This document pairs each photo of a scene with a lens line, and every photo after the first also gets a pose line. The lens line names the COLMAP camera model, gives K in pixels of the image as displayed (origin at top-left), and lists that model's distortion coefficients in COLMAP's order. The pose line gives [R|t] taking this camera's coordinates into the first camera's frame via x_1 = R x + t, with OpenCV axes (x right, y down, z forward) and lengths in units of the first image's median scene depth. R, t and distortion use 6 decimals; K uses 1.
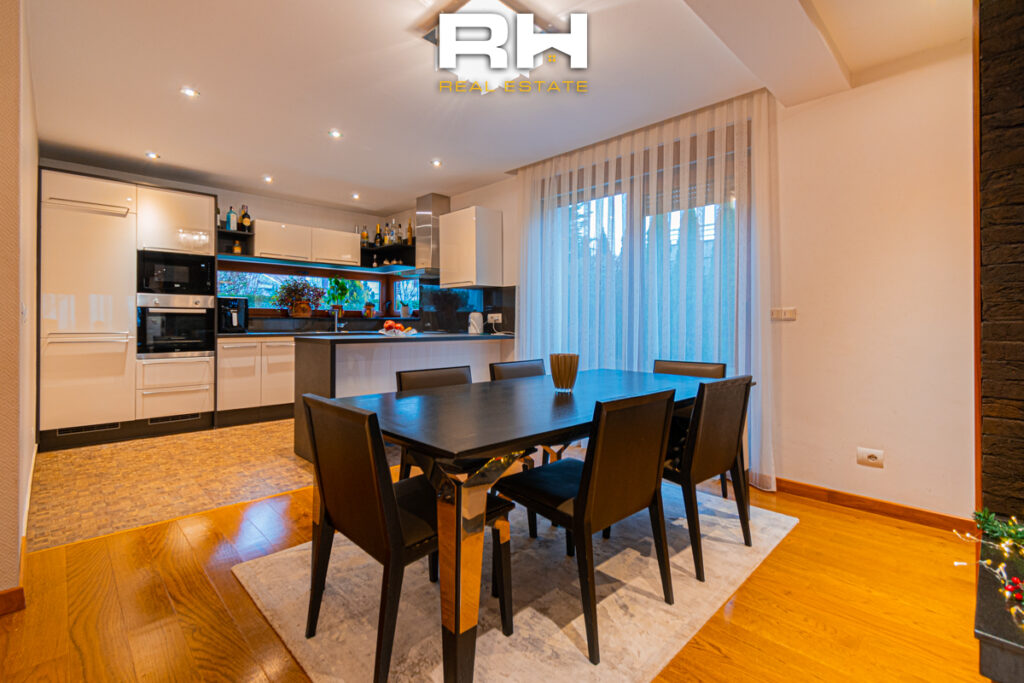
lens RADIAL K [[462.0, 0, 516.4], [0, 462.0, 321.2], [0, 0, 1]] dist [0.000593, 0.000478]
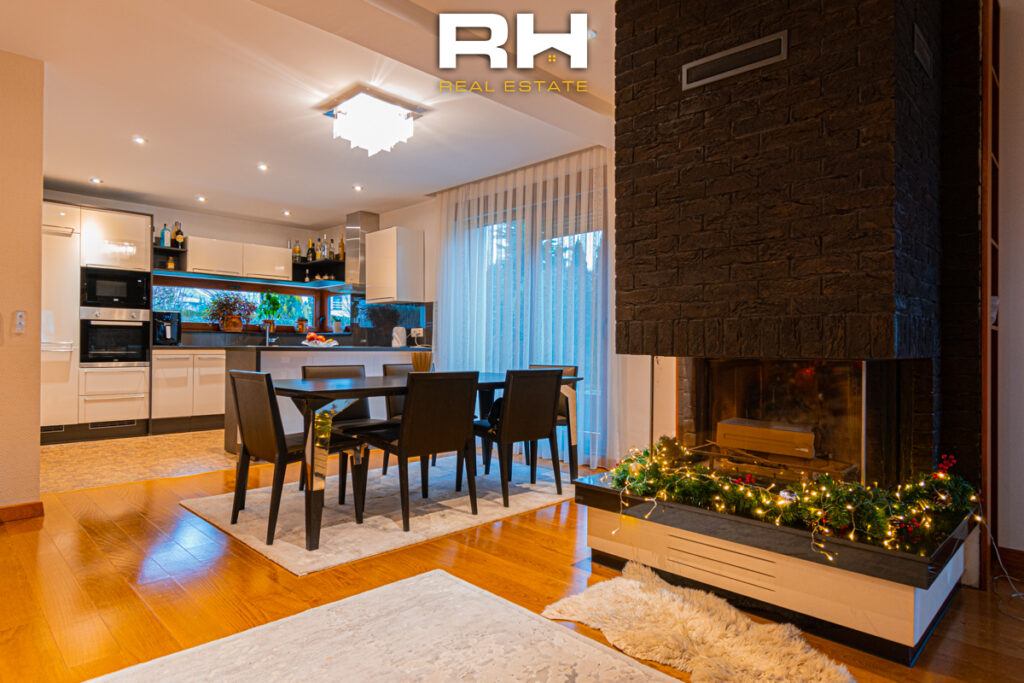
lens RADIAL K [[576.5, 0, 508.1], [0, 576.5, 342.7], [0, 0, 1]] dist [-0.002813, -0.002096]
pose [[0.999966, 0.004419, 0.007015, 0.157832], [-0.004392, 0.999983, -0.003818, 0.022443], [-0.007032, 0.003787, 0.999968, -0.323988]]
